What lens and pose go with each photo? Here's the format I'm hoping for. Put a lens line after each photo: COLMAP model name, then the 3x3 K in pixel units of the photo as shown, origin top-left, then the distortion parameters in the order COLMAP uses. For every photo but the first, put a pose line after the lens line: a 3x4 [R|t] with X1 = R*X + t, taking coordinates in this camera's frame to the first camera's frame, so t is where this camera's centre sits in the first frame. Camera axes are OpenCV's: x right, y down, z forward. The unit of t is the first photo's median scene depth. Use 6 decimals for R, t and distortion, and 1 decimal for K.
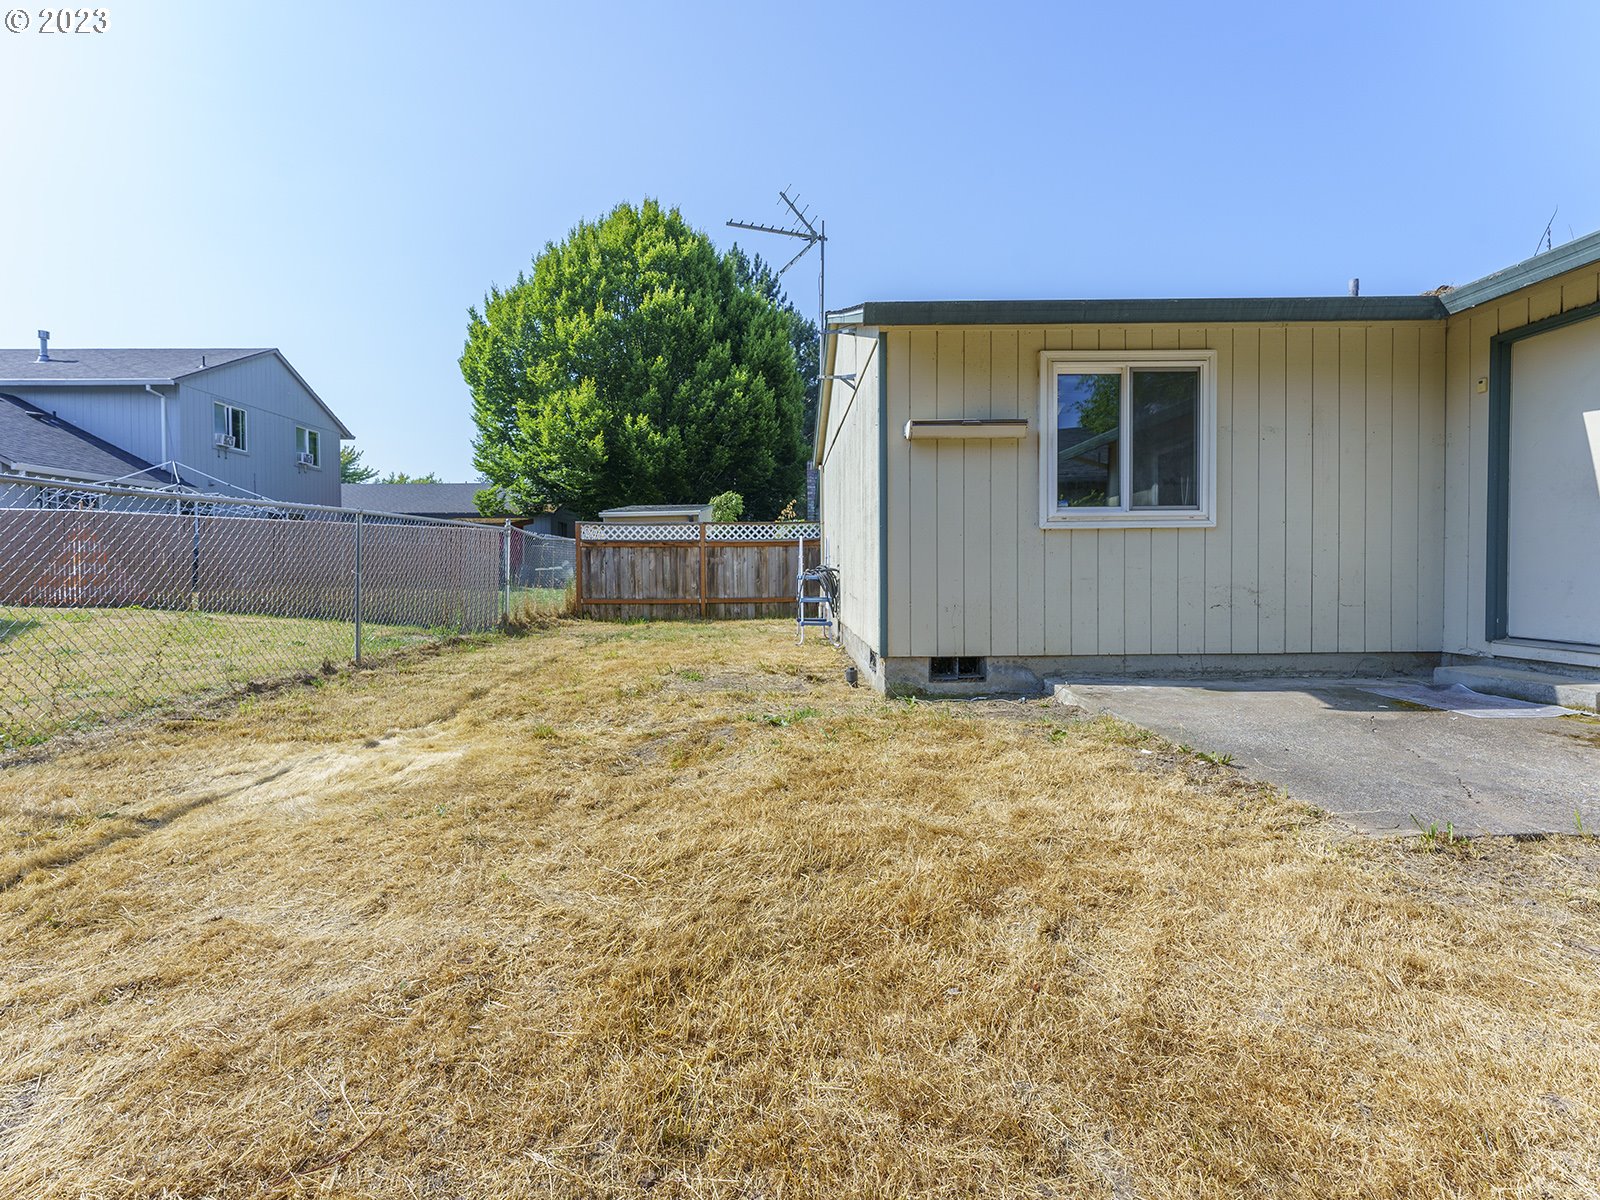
lens RADIAL K [[705.6, 0, 797.7], [0, 705.6, 580.4], [0, 0, 1]] dist [0.000529, -0.000071]
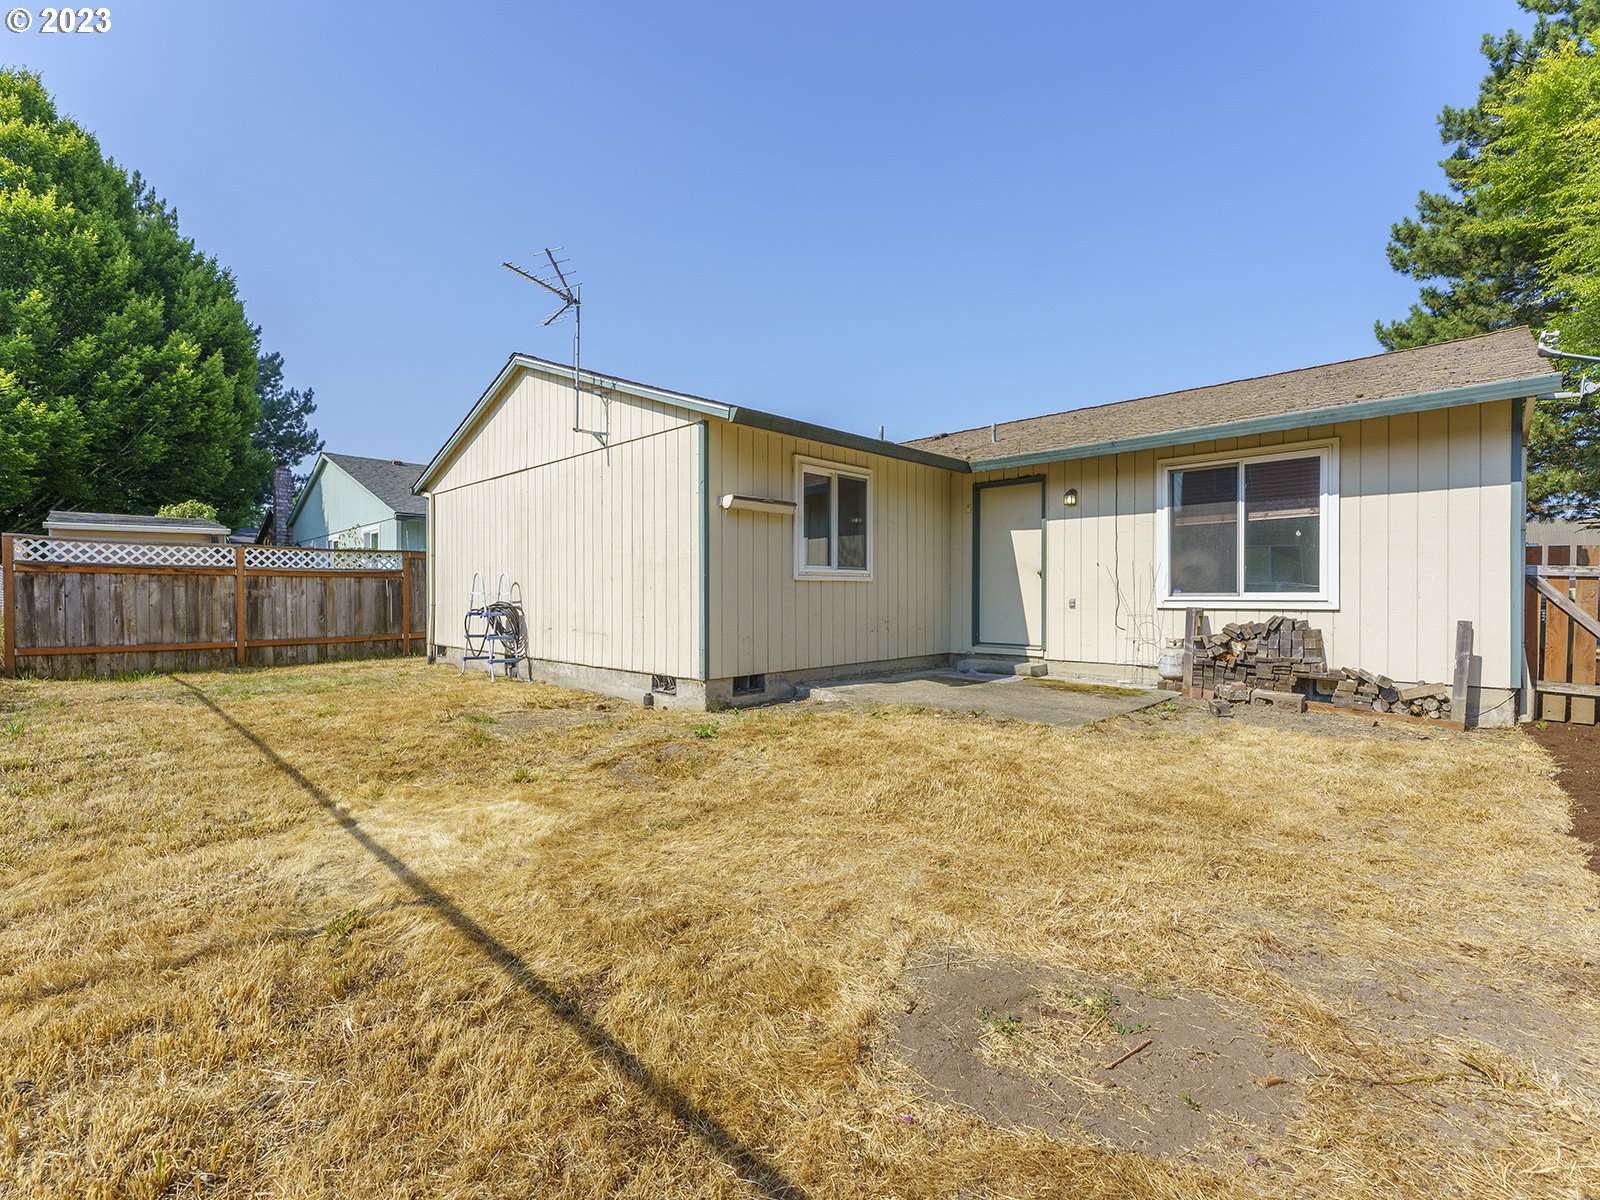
lens RADIAL K [[700.9, 0, 800.0], [0, 700.9, 600.0], [0, 0, 1]] dist [0.000082, -0.000172]
pose [[0.708125, 0.002175, 0.706084, -0.244127], [0.008028, 0.999906, -0.011131, -0.006669], [-0.706041, 0.013550, 0.708041, 0.001354]]
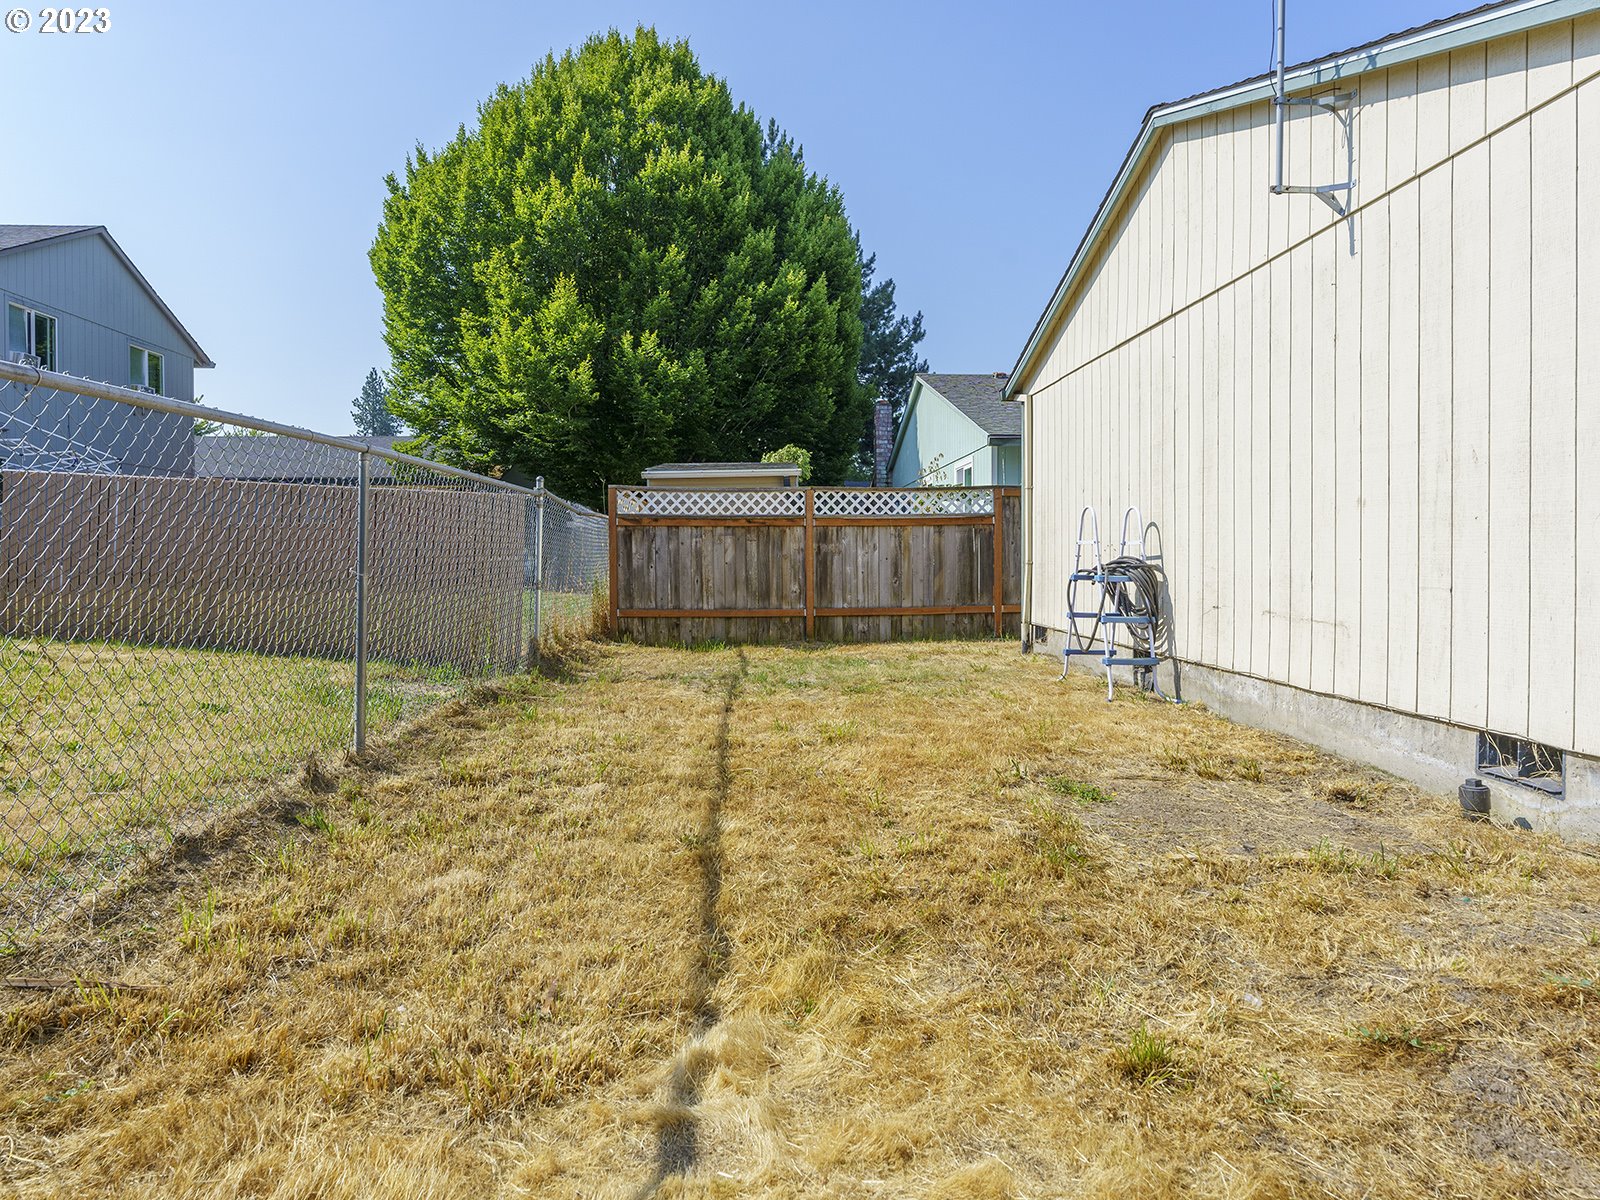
lens RADIAL K [[930.3, 0, 793.2], [0, 930.3, 572.4], [0, 0, 1]] dist [-0.000899, -0.000814]
pose [[0.999732, 0.001837, 0.023062, -0.167529], [-0.001788, 0.999996, -0.002118, -0.004935], [-0.023066, 0.002076, 0.999732, 0.173080]]
